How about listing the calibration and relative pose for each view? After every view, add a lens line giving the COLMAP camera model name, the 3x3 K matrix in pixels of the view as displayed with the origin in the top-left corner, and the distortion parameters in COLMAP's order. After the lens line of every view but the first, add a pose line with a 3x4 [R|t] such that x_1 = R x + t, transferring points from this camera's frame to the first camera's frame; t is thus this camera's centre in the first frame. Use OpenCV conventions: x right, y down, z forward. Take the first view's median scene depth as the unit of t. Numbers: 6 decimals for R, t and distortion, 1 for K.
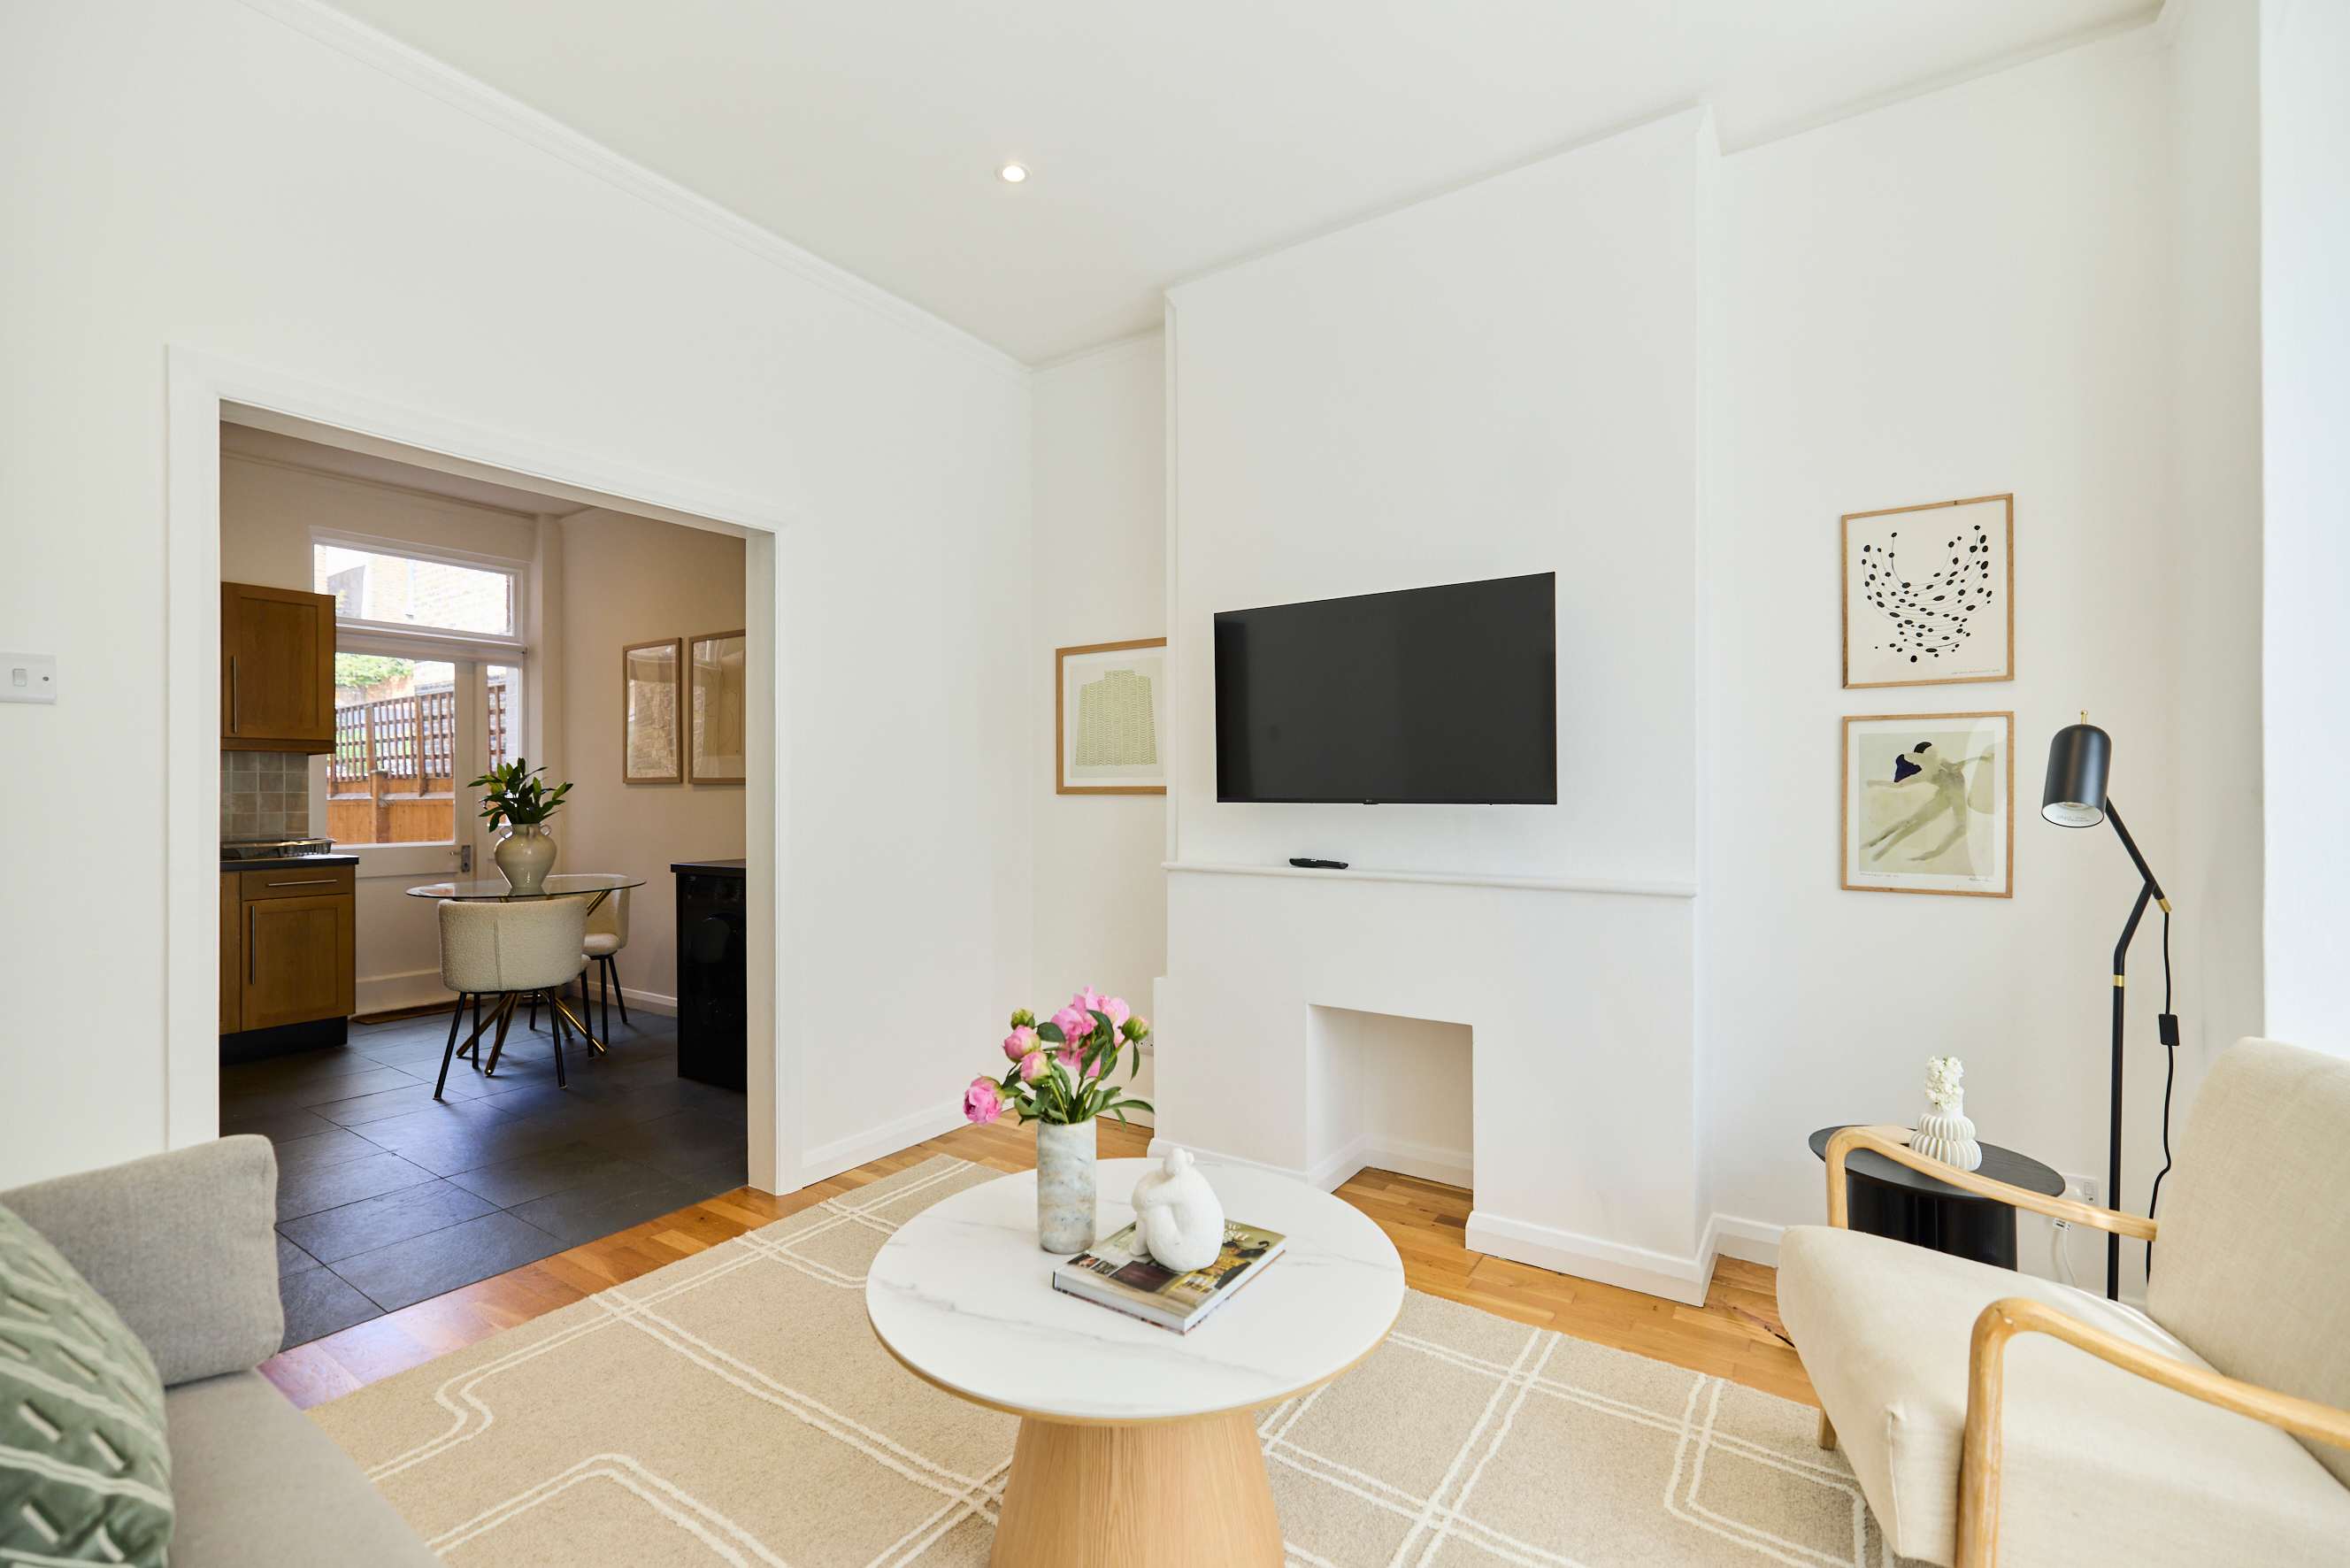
lens RADIAL K [[1041.8, 0, 1185.8], [0, 1041.8, 790.6], [0, 0, 1]] dist [0.004487, -0.002305]
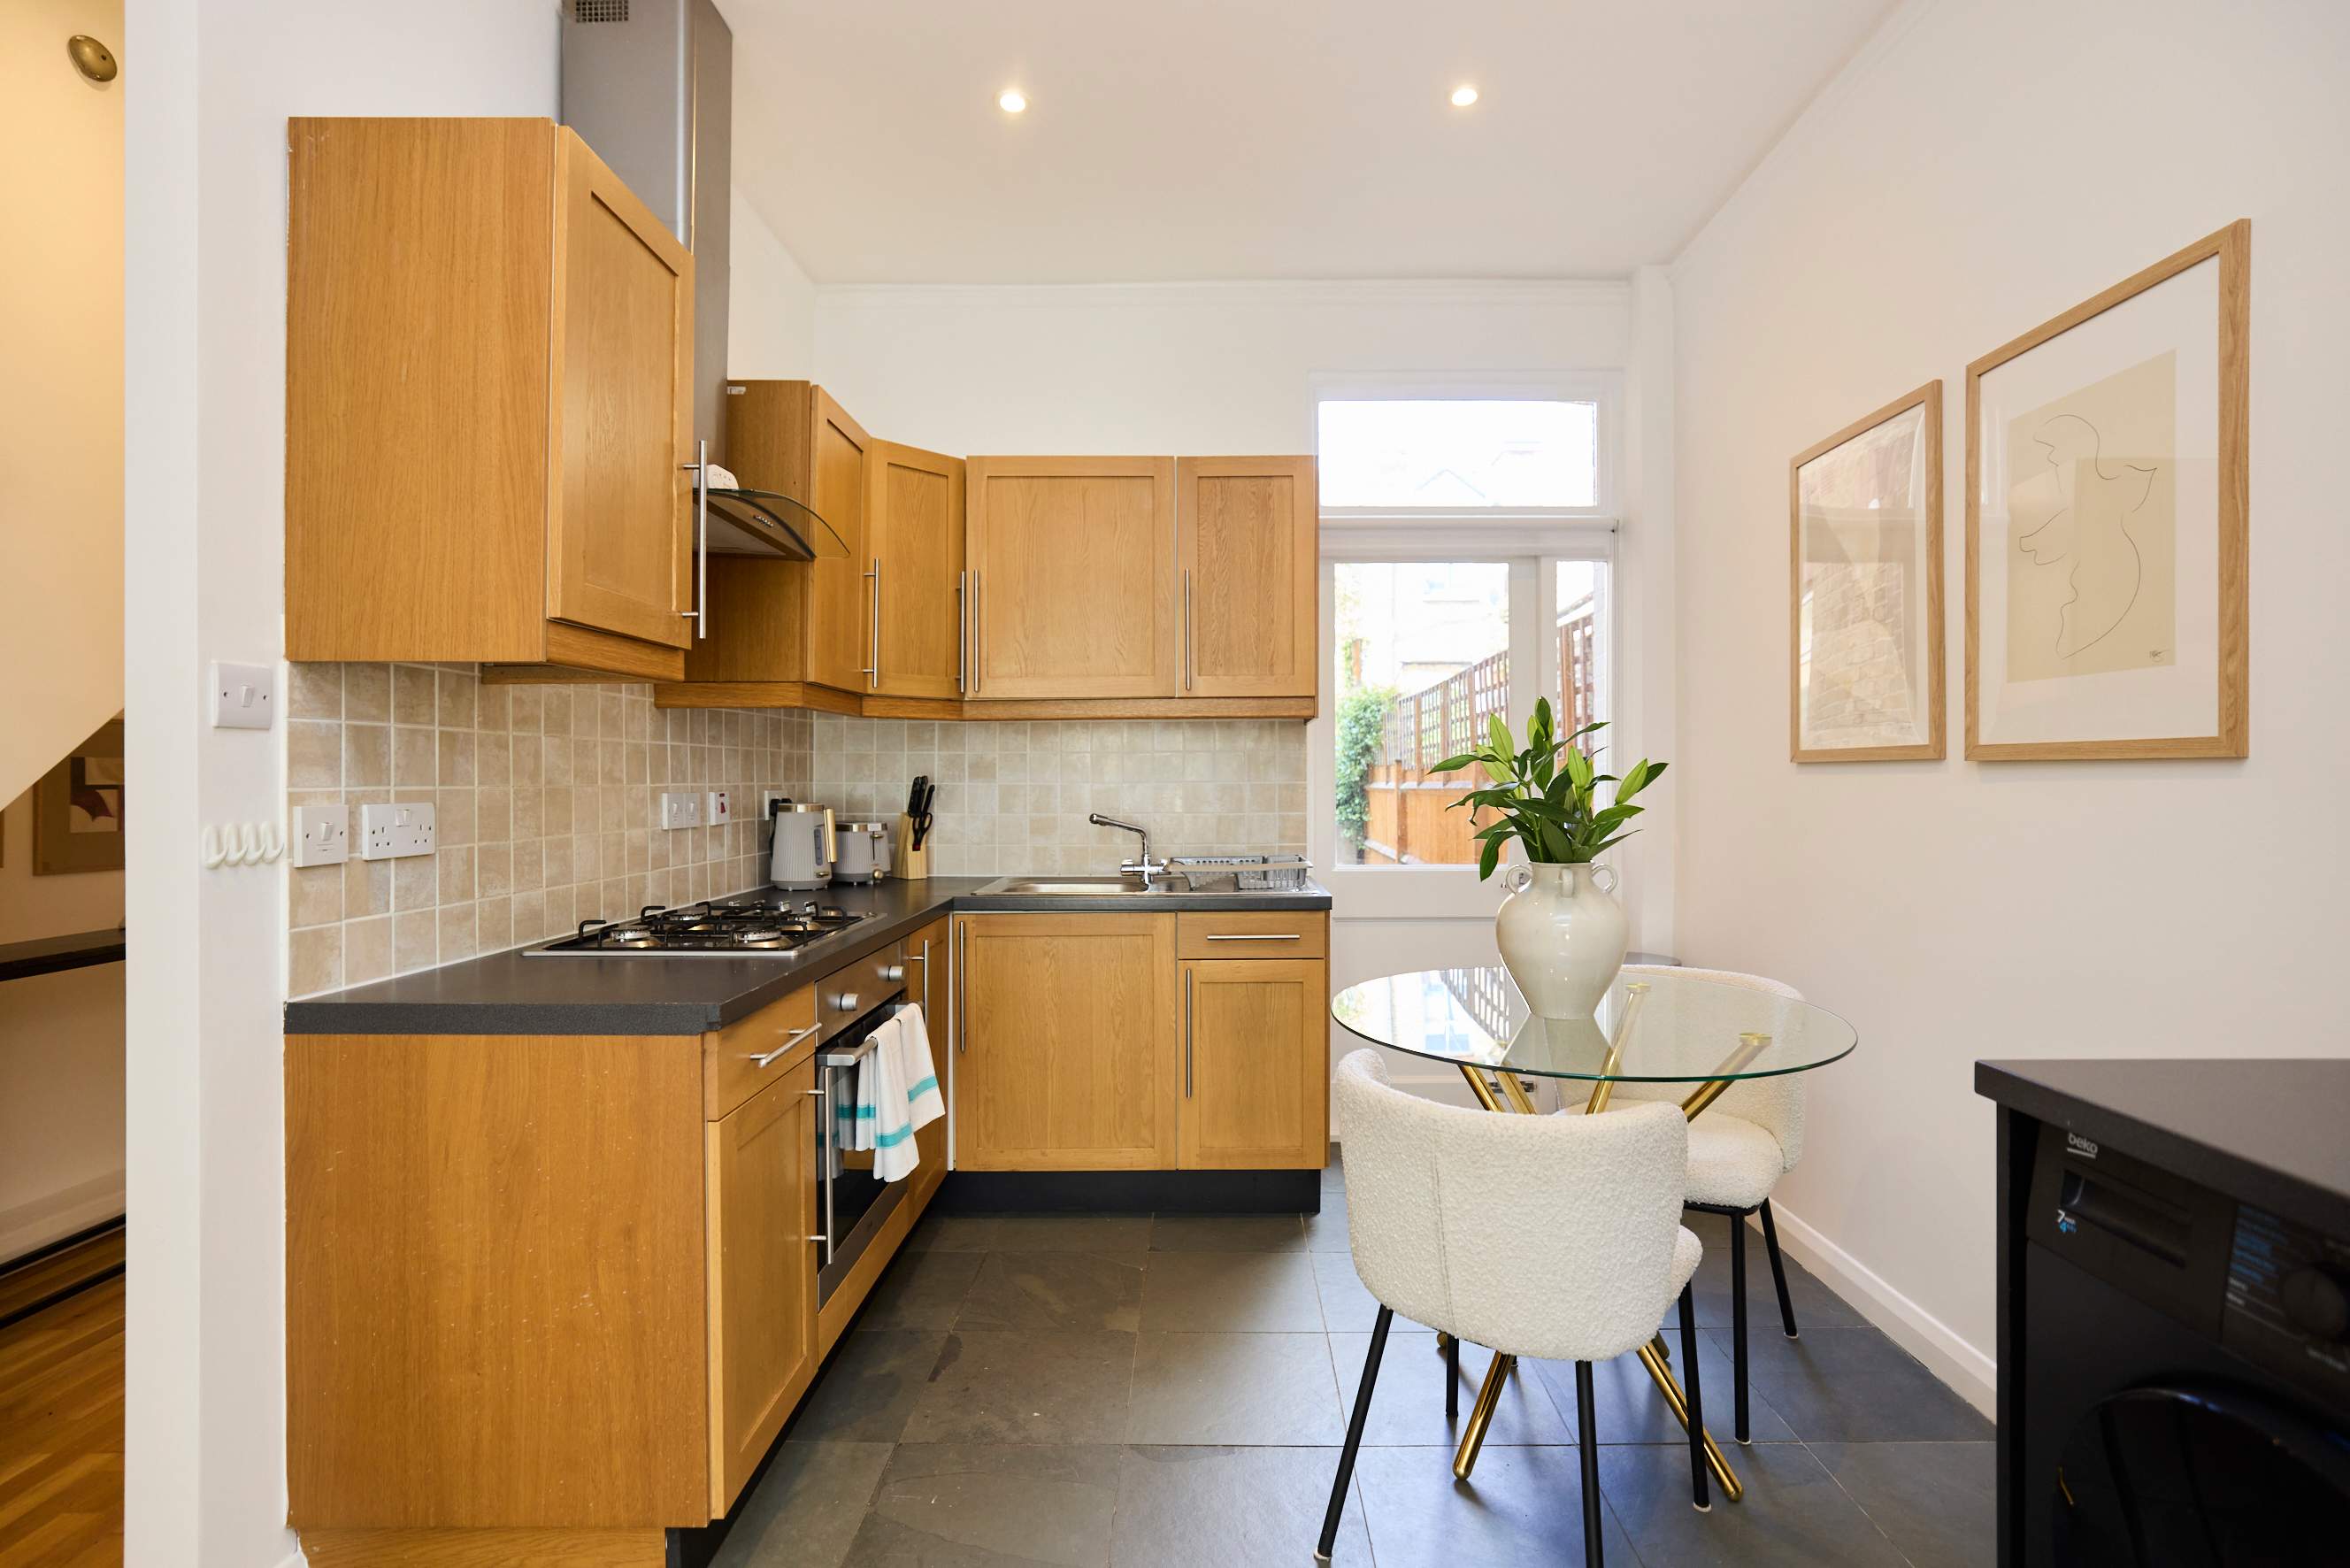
lens RADIAL K [[1106.8, 0, 1199.7], [0, 1106.8, 784.9], [0, 0, 1]] dist [-0.034516, 0.014264]
pose [[0.553517, 0.003854, -0.832829, -0.322569], [0.003367, 0.999971, 0.006865, -0.001787], [0.832831, -0.006604, 0.553488, 0.592052]]
